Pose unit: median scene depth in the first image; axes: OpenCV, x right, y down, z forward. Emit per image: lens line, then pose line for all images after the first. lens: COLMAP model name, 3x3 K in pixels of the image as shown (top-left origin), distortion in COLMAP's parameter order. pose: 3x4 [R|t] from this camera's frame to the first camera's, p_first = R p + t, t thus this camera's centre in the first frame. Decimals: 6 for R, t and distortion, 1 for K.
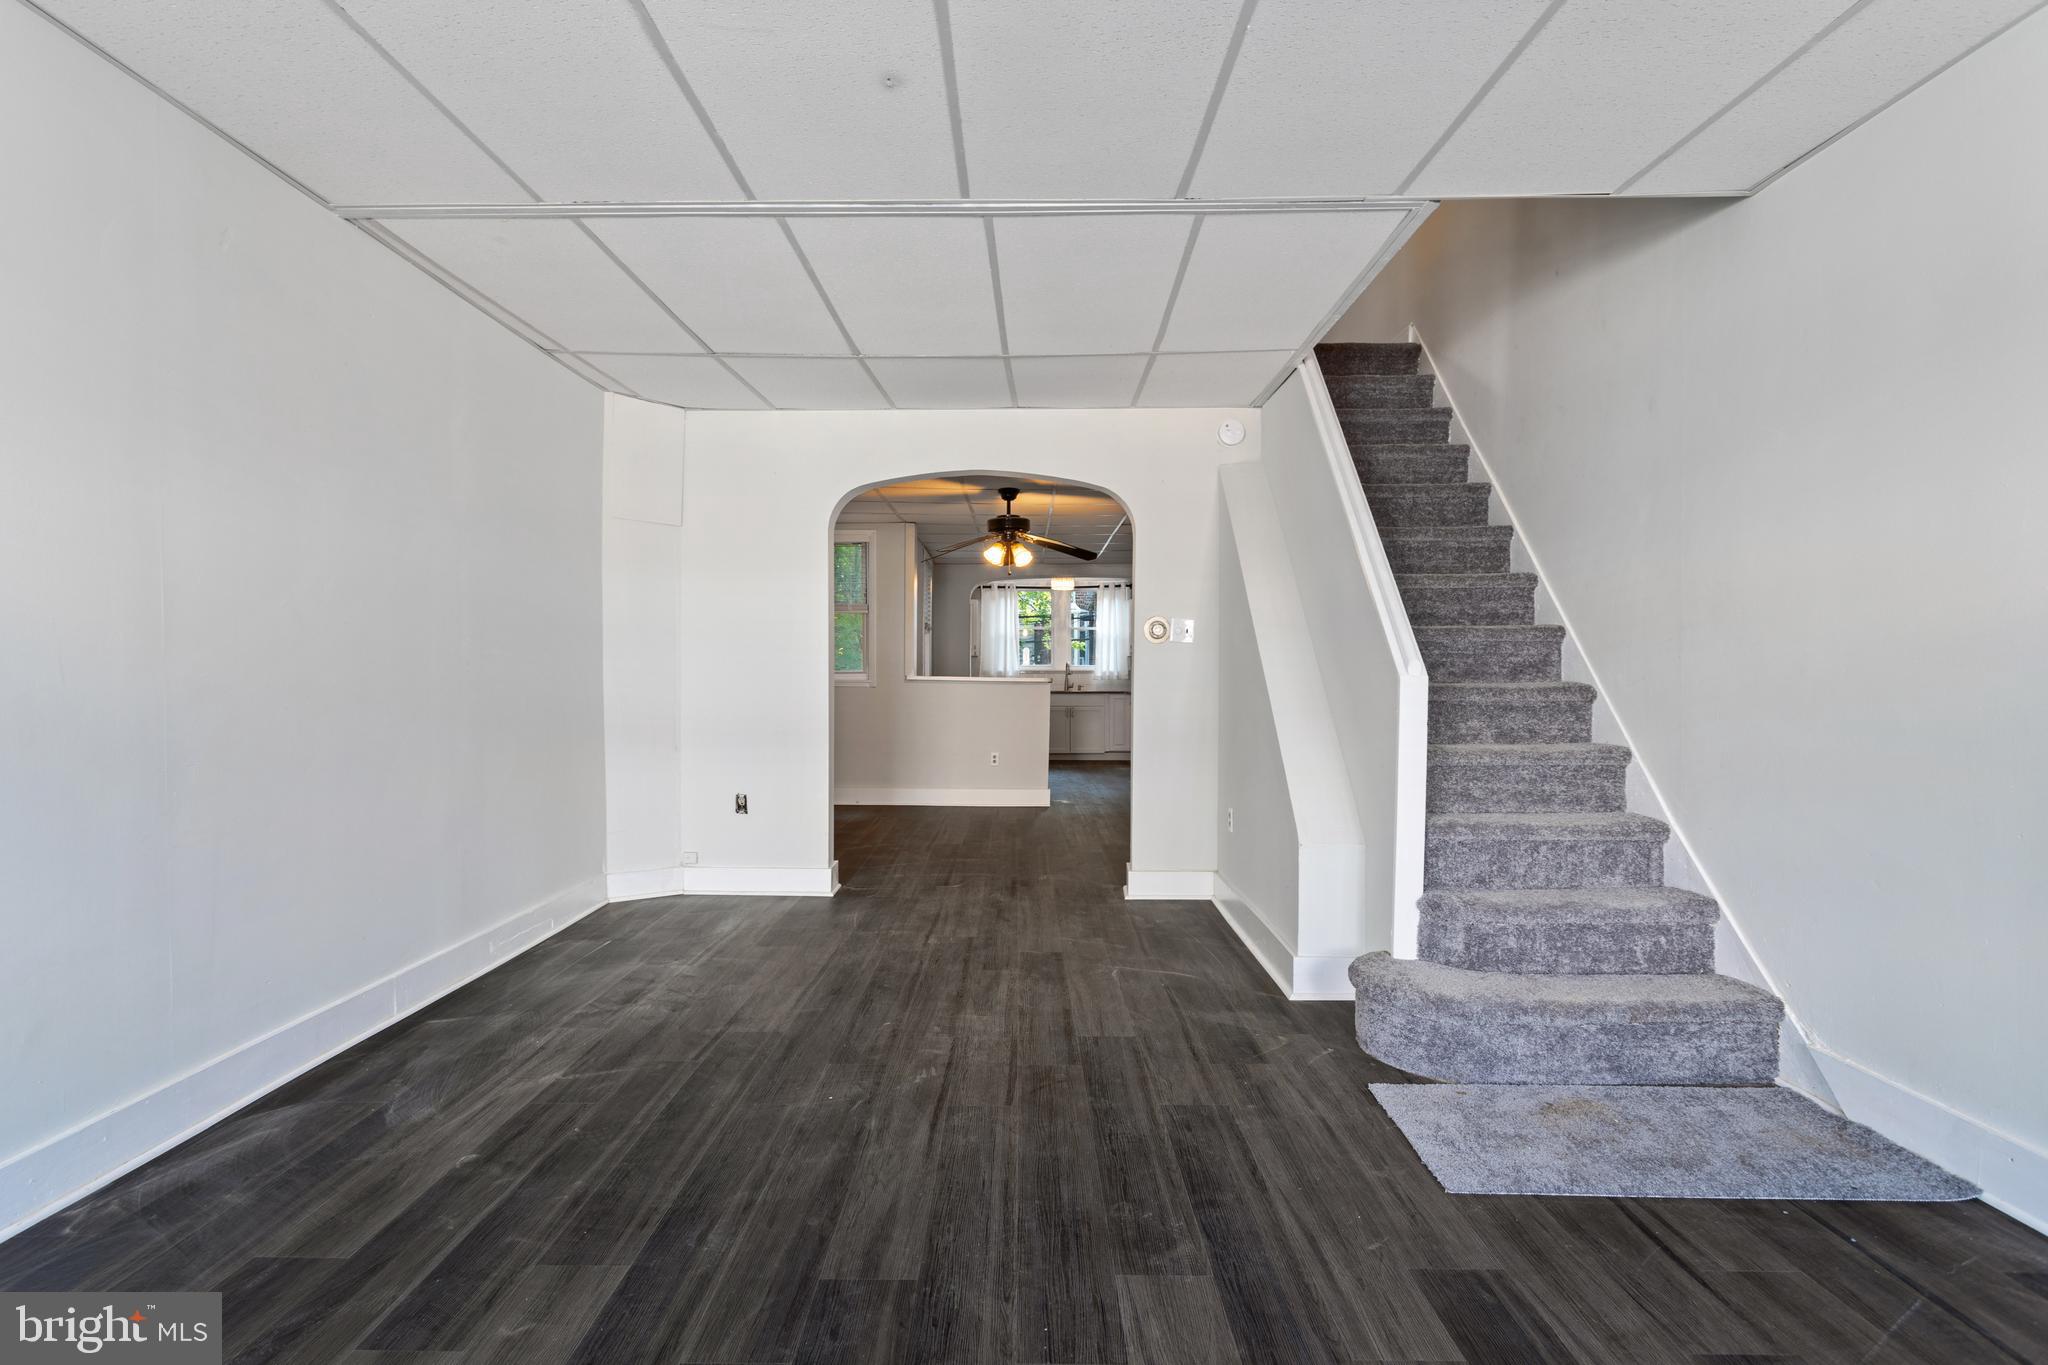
lens RADIAL K [[996.7, 0, 1011.2], [0, 996.7, 695.8], [0, 0, 1]] dist [0.001039, 0.000701]
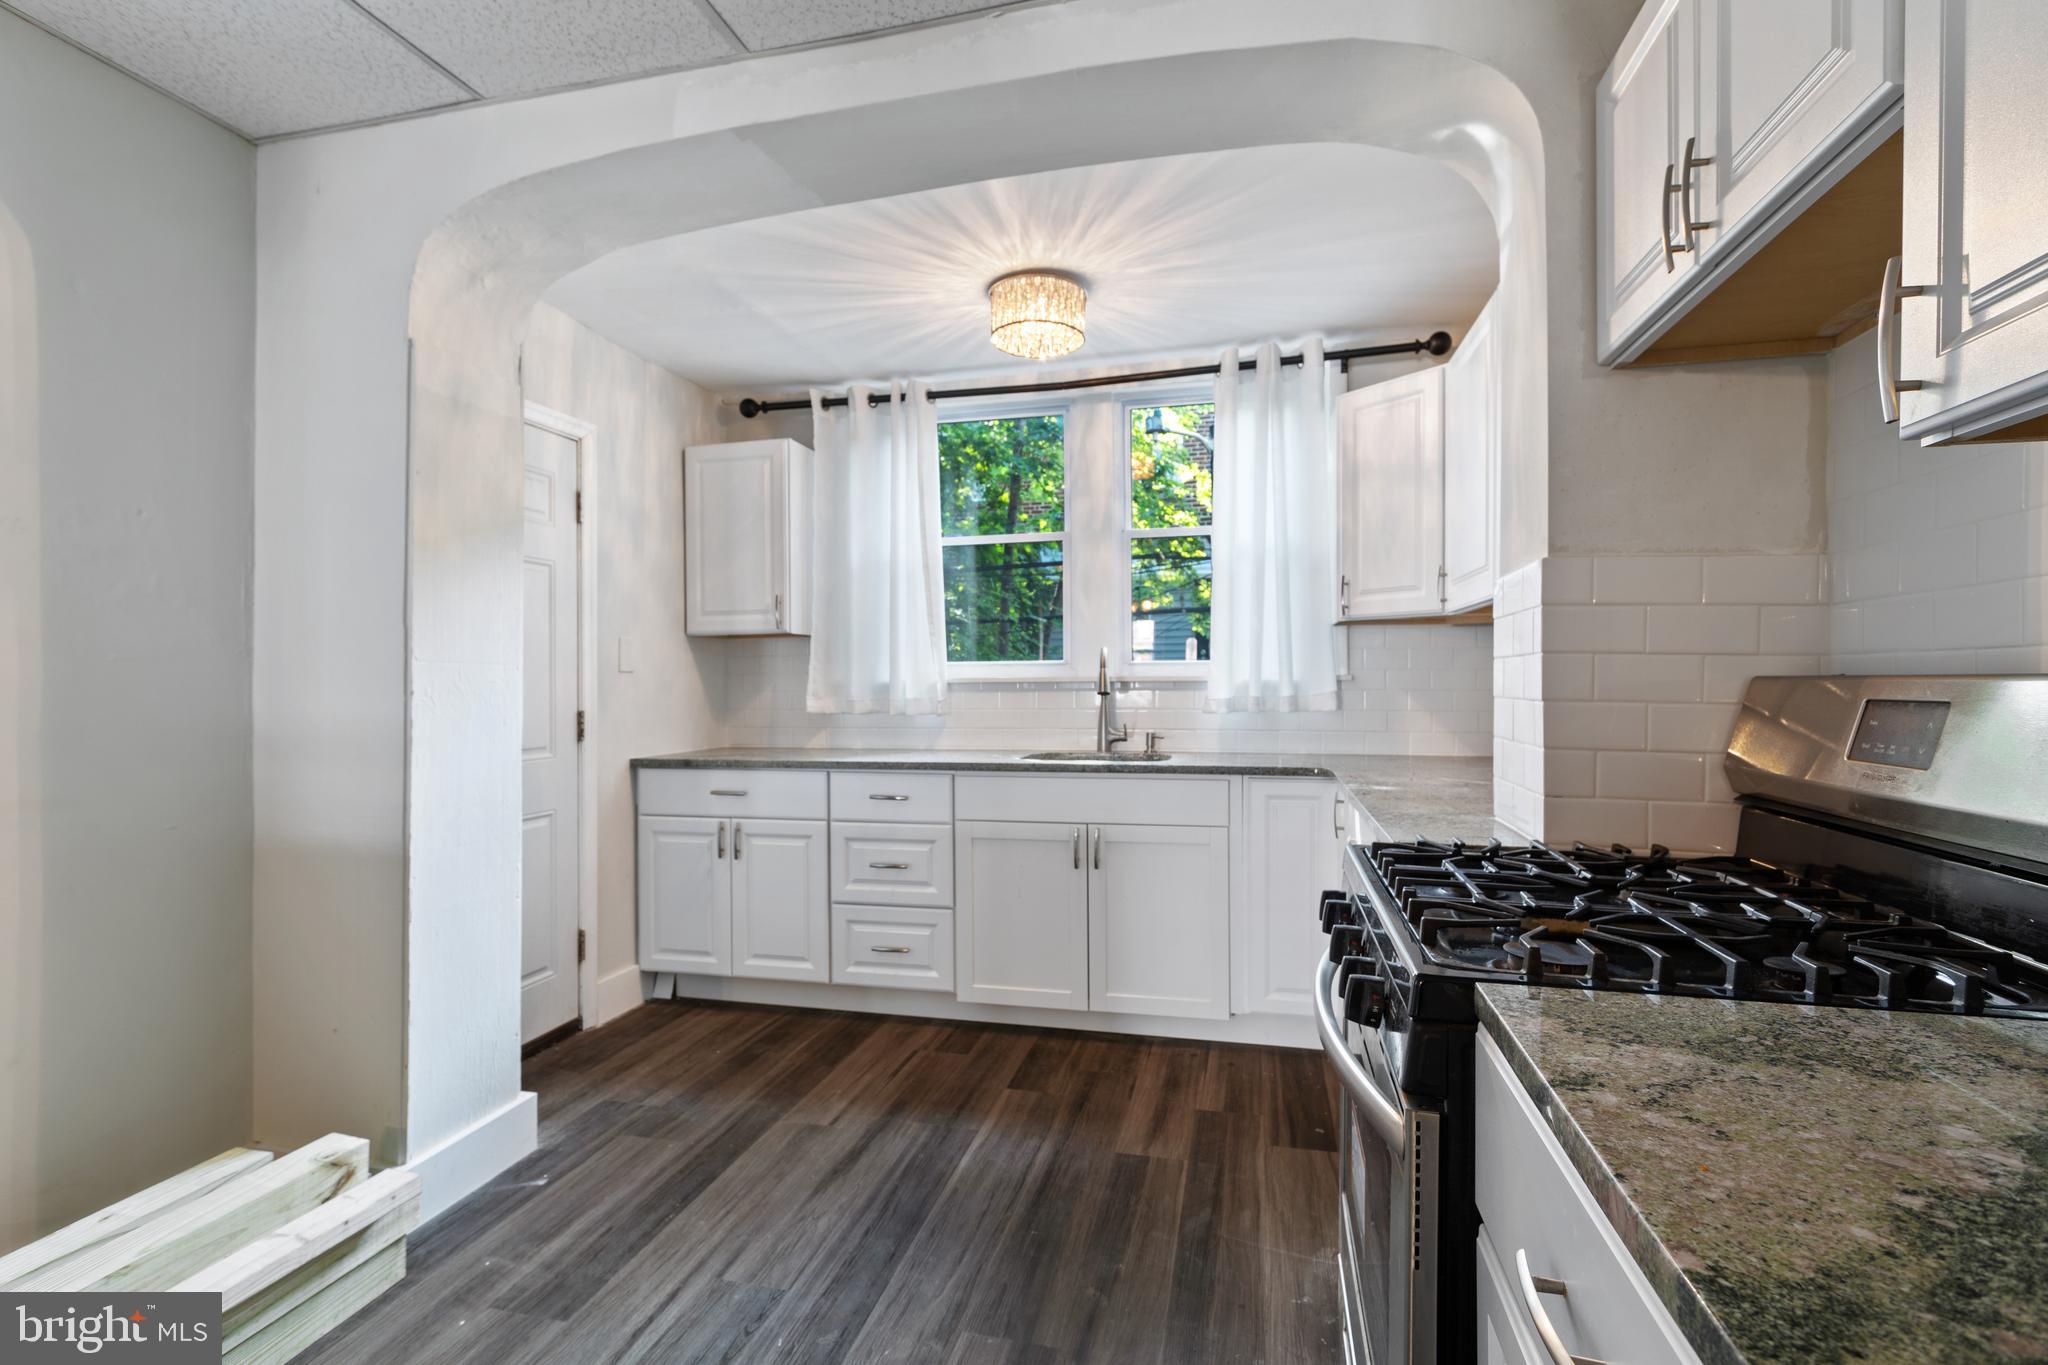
lens RADIAL K [[972.9, 0, 1024.0], [0, 972.9, 682.5], [0, 0, 1]] dist [-0.002249, 0.000538]
pose [[0.973101, -0.009774, -0.230172, 0.096655], [0.005585, 0.999807, -0.018841, -0.020288], [0.230312, 0.017049, 0.972968, 0.734810]]
